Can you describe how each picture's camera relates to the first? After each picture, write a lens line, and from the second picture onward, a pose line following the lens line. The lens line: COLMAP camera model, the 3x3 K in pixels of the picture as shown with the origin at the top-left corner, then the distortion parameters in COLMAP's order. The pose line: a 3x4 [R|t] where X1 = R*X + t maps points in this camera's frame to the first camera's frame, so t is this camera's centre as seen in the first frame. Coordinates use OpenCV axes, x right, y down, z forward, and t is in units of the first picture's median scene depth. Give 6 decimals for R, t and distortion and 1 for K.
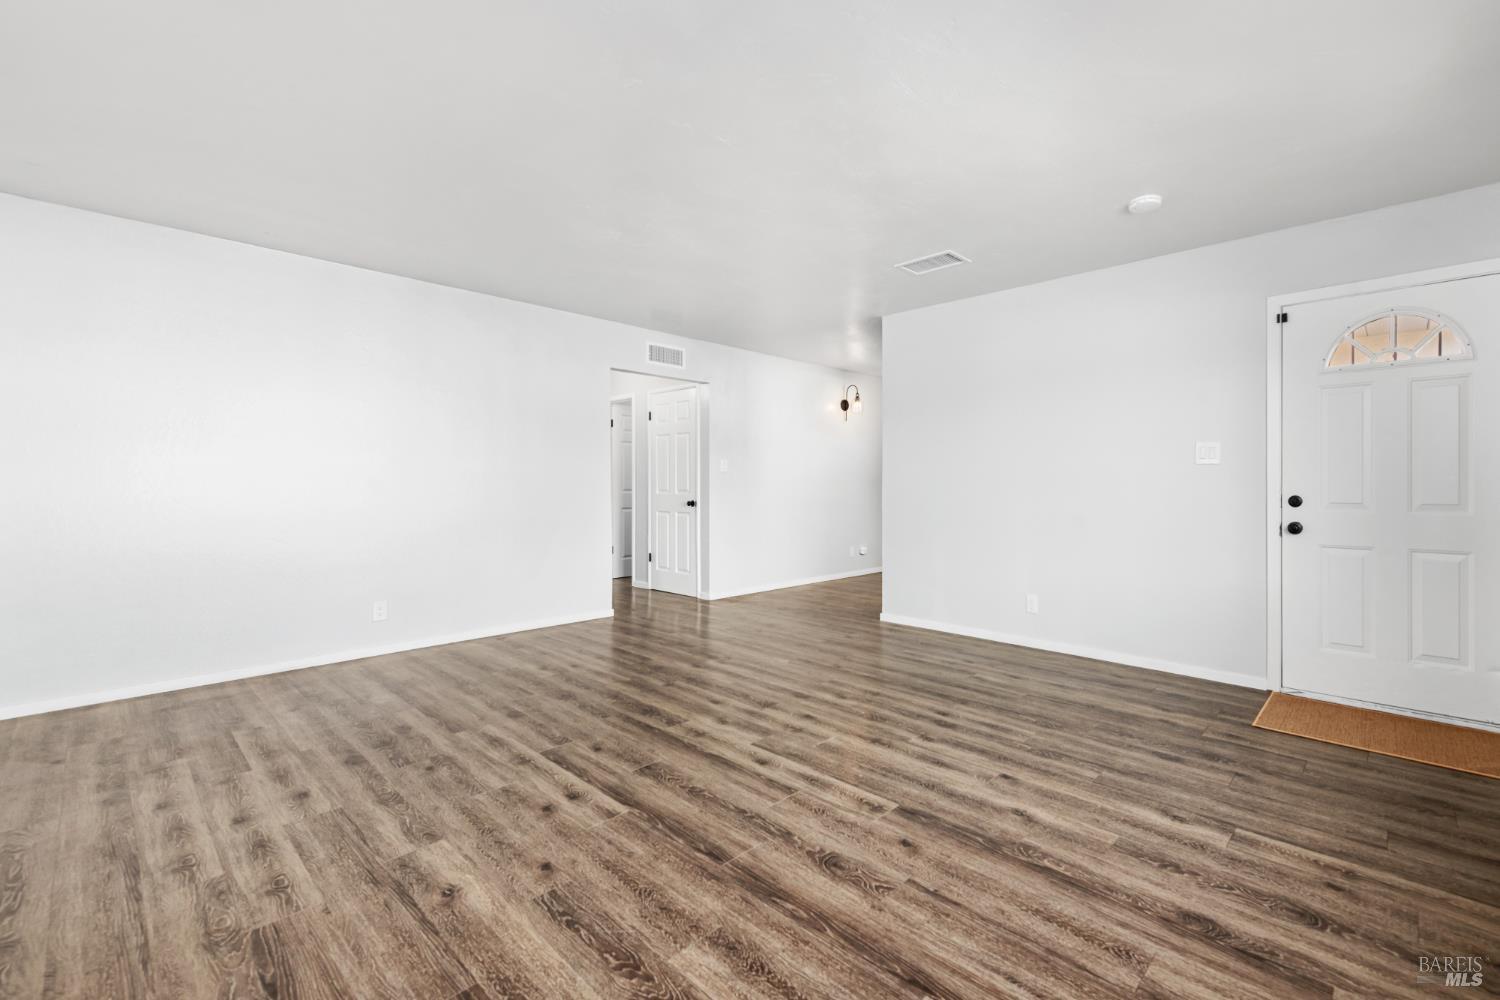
lens RADIAL K [[639.4, 0, 719.5], [0, 639.4, 472.3], [0, 0, 1]] dist [0.001133, -0.000425]
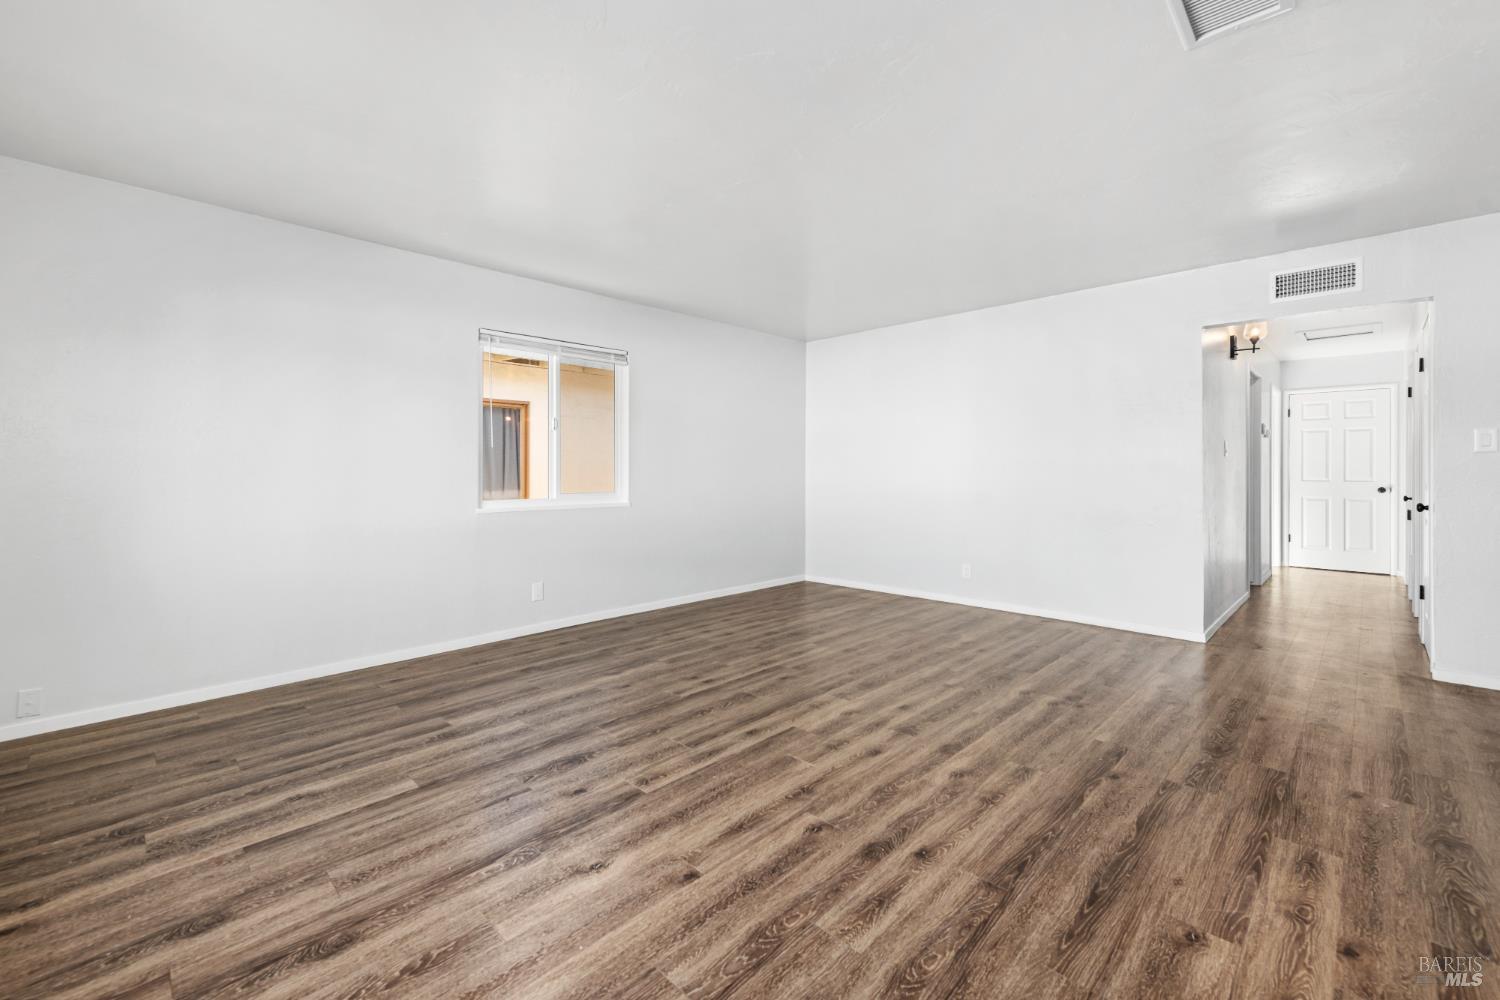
lens RADIAL K [[639.4, 0, 719.5], [0, 639.4, 472.3], [0, 0, 1]] dist [0.001133, -0.000425]
pose [[0.014747, 0.012385, -0.999815, 1.056096], [0.004701, 0.999911, 0.012455, 0.067319], [0.999880, -0.004884, 0.014687, 1.002223]]
